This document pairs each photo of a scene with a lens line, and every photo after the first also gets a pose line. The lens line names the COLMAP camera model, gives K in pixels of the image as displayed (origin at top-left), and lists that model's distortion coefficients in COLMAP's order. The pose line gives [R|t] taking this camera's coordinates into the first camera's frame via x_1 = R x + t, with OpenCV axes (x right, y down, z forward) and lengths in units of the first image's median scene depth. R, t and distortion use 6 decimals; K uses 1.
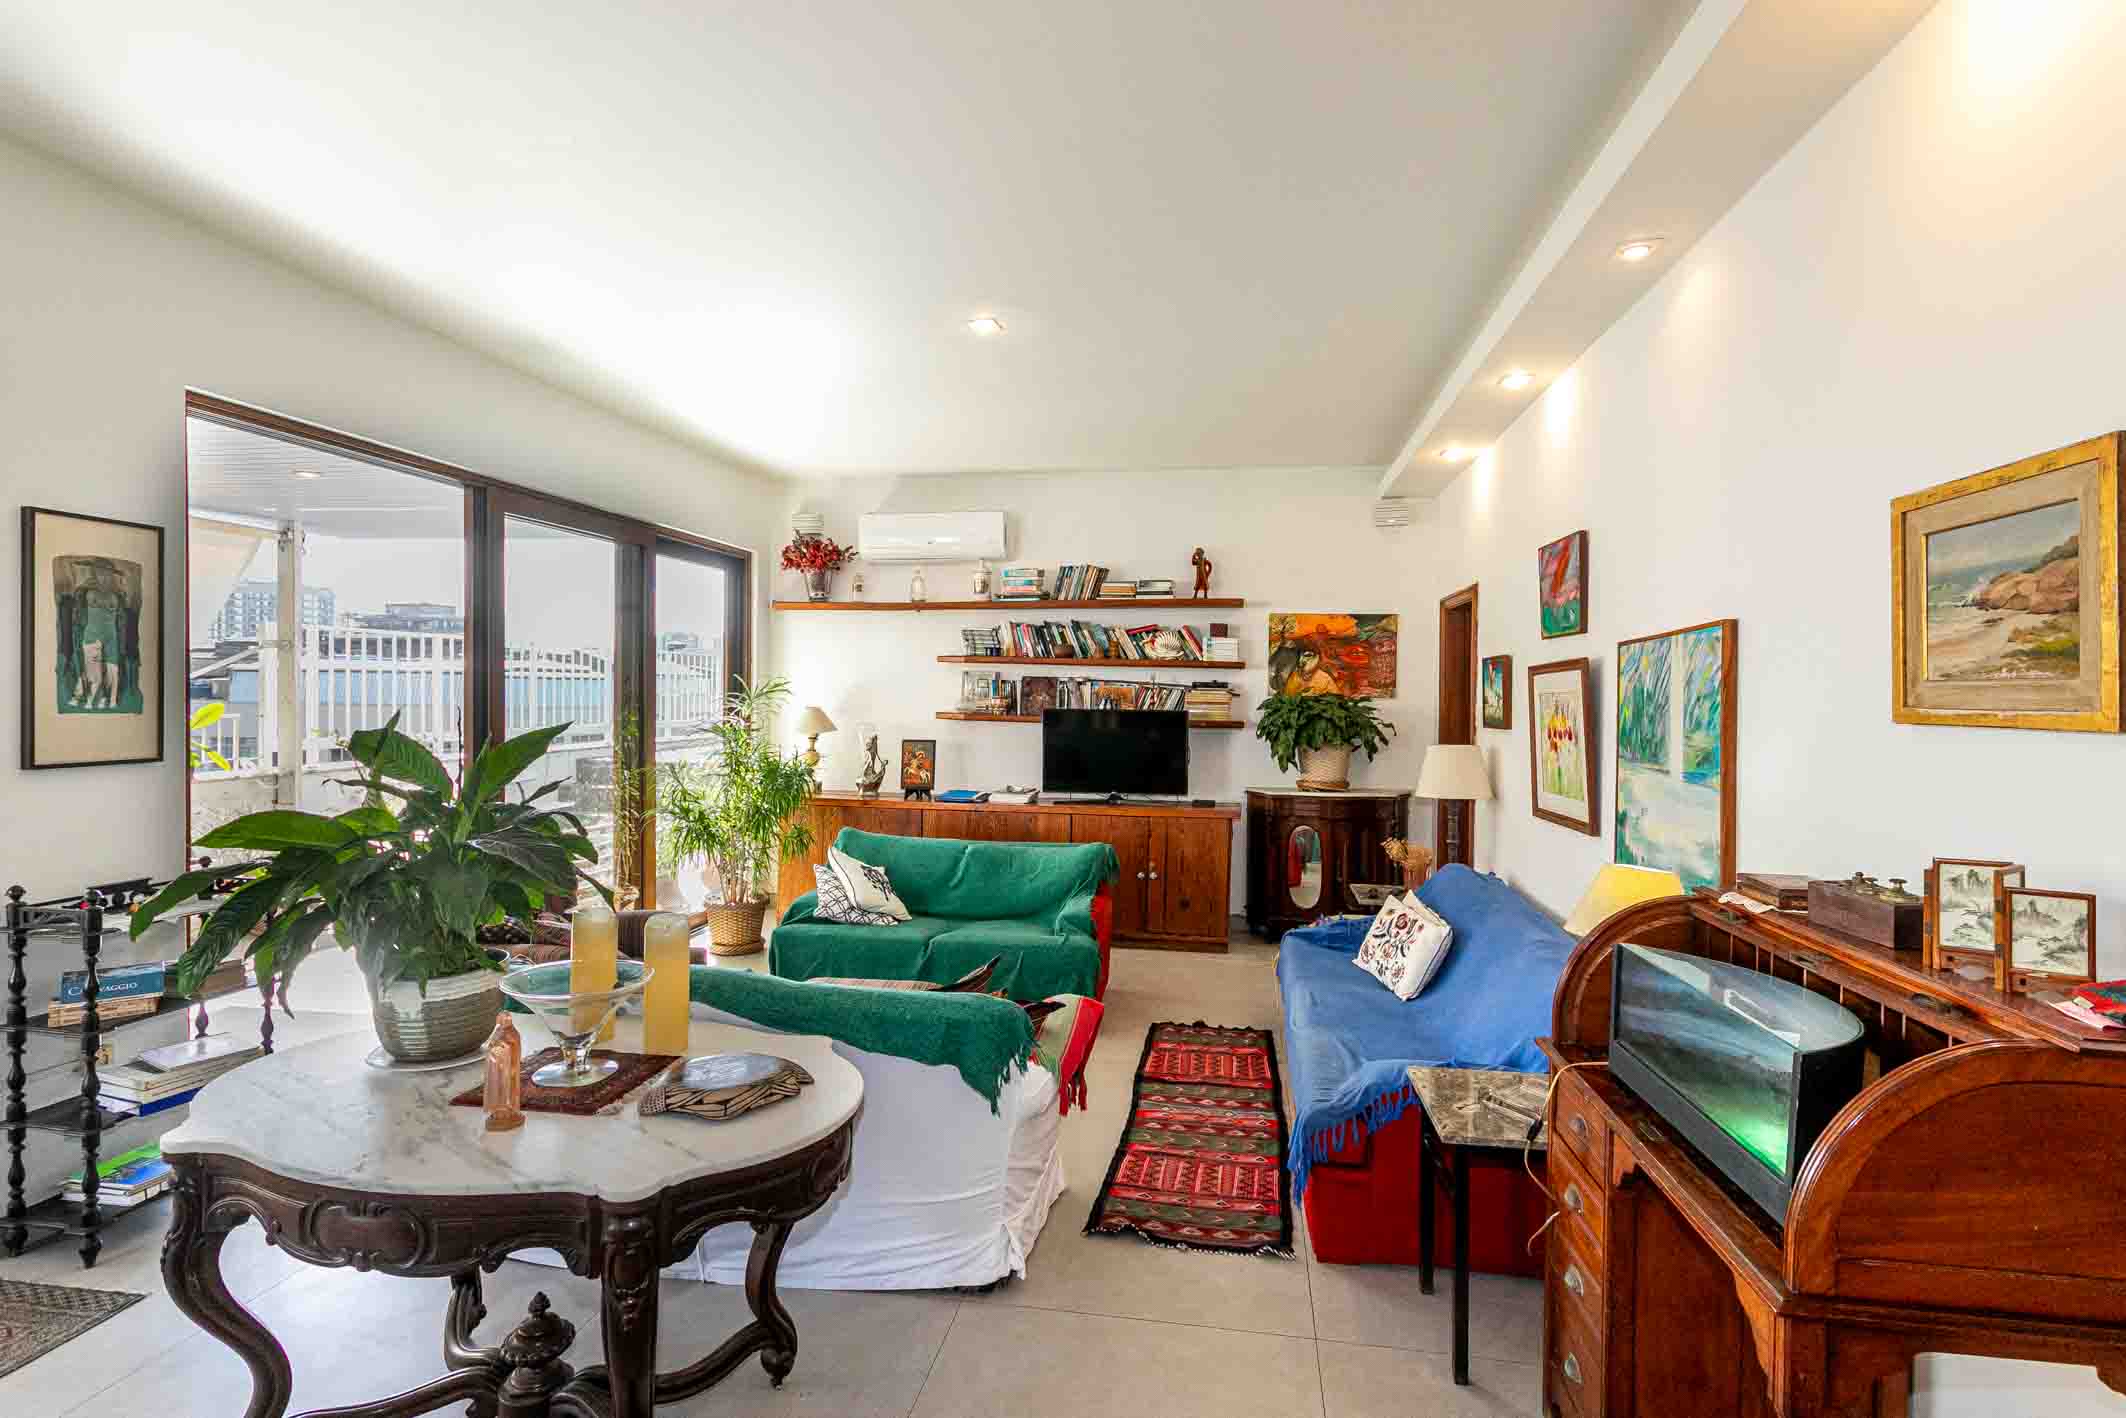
lens RADIAL K [[1024.9, 0, 1078.9], [0, 1024.9, 712.6], [0, 0, 1]] dist [0.004619, 0.004823]
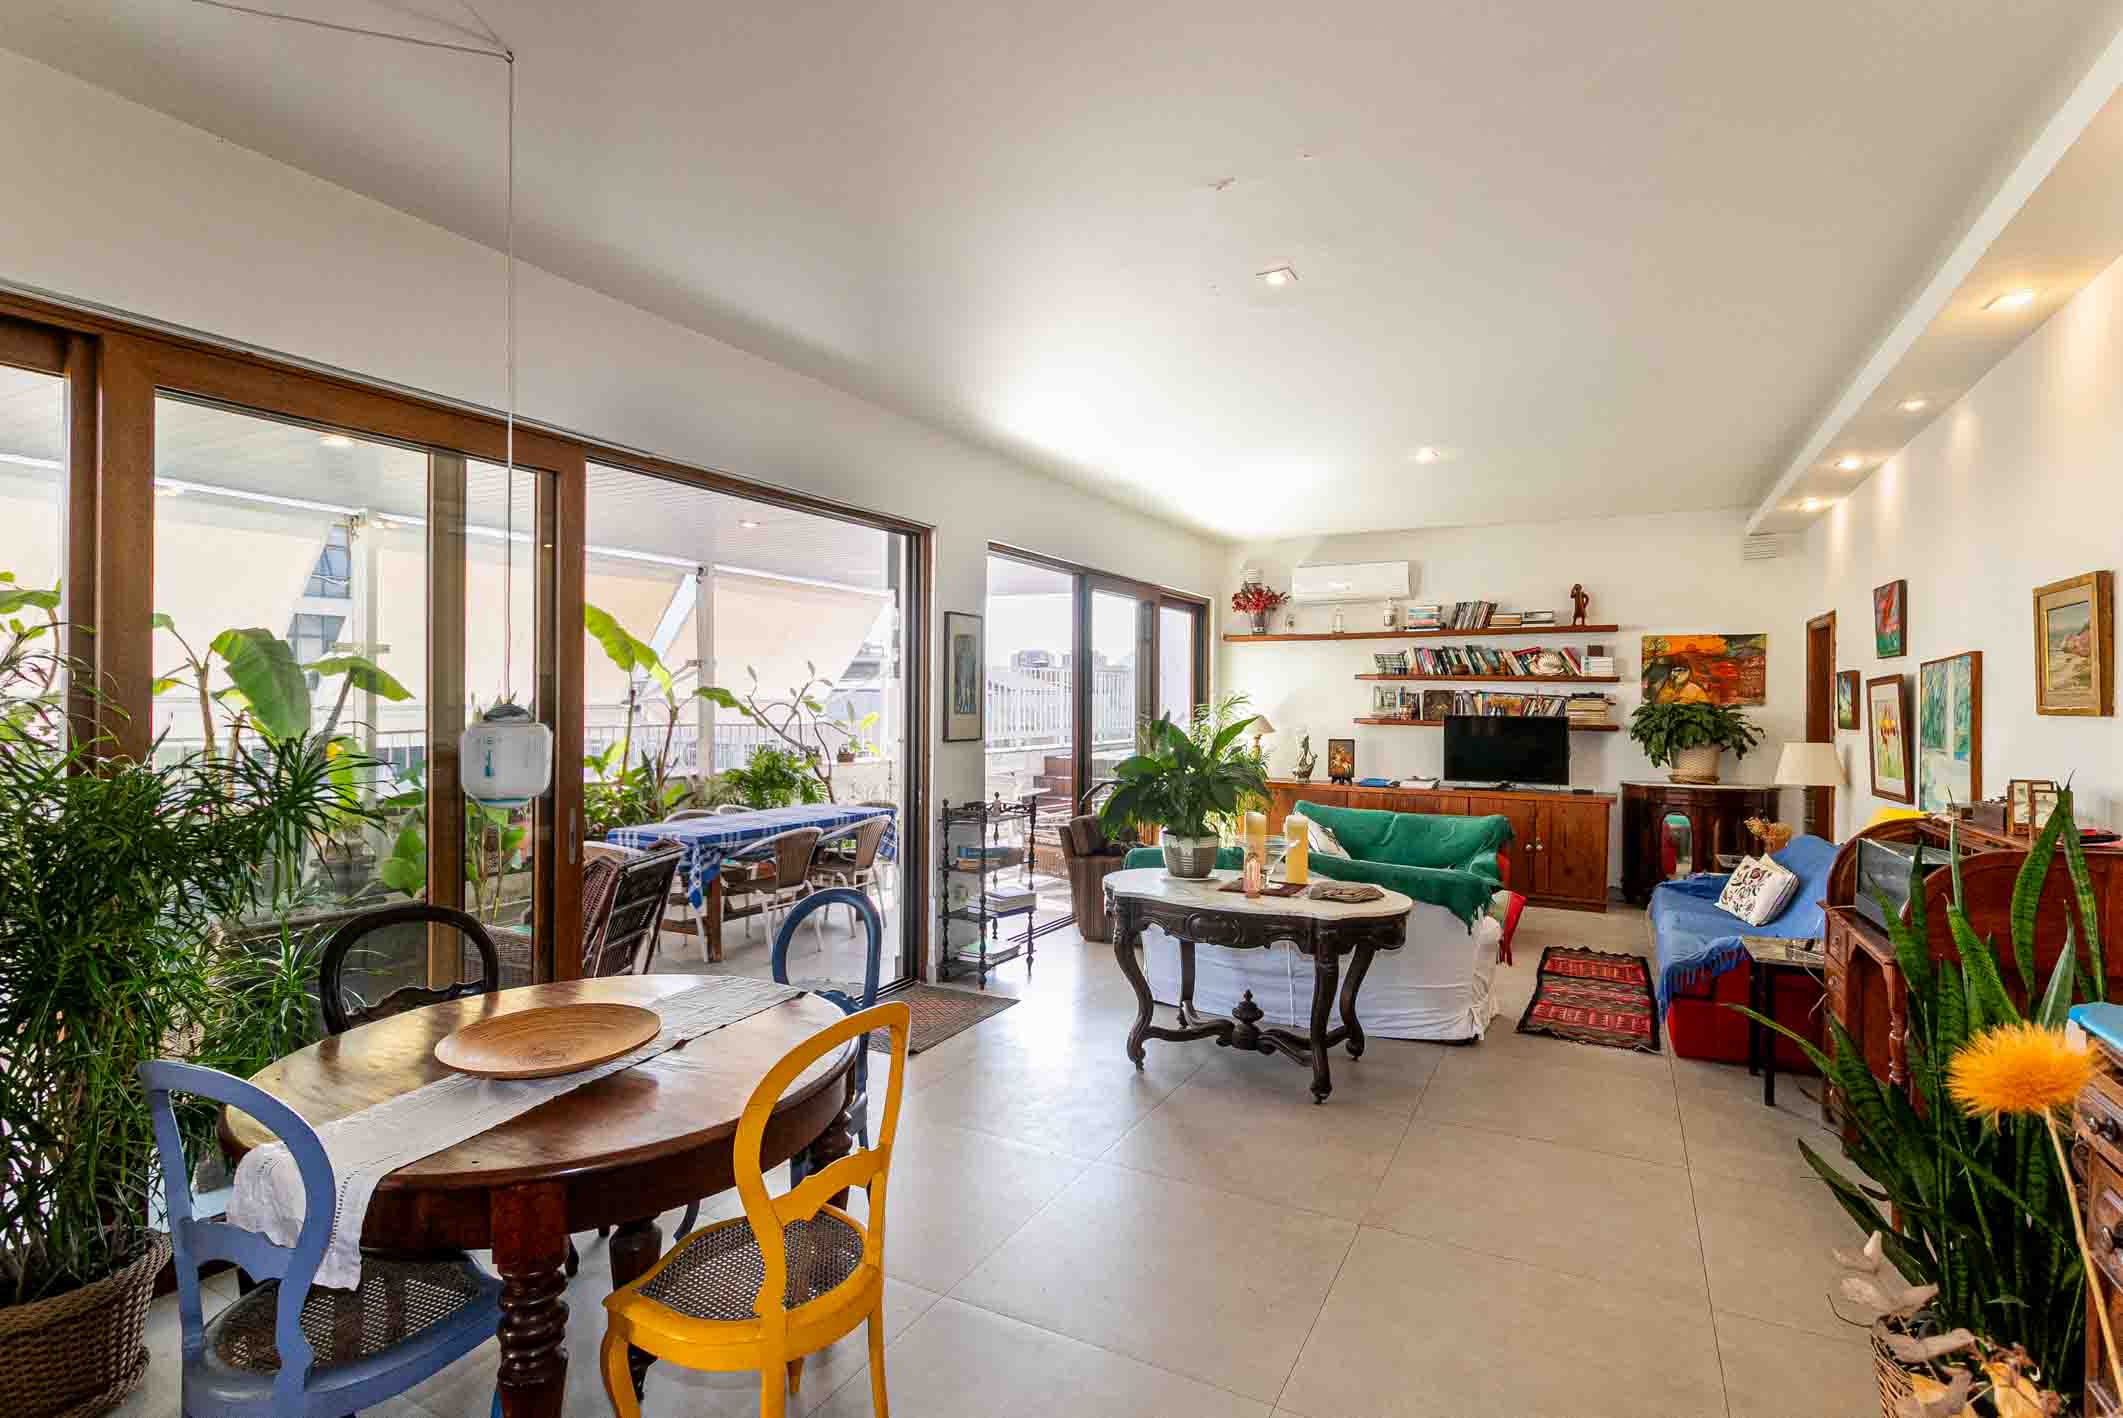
lens RADIAL K [[1023.5, 0, 1083.7], [0, 1023.5, 706.7], [0, 0, 1]] dist [0.004619, 0.004823]
pose [[0.949866, -0.002994, -0.312641, -0.065412], [-0.002702, 0.999838, -0.017785, 0.010016], [0.312644, 0.017739, 0.949705, -0.371719]]
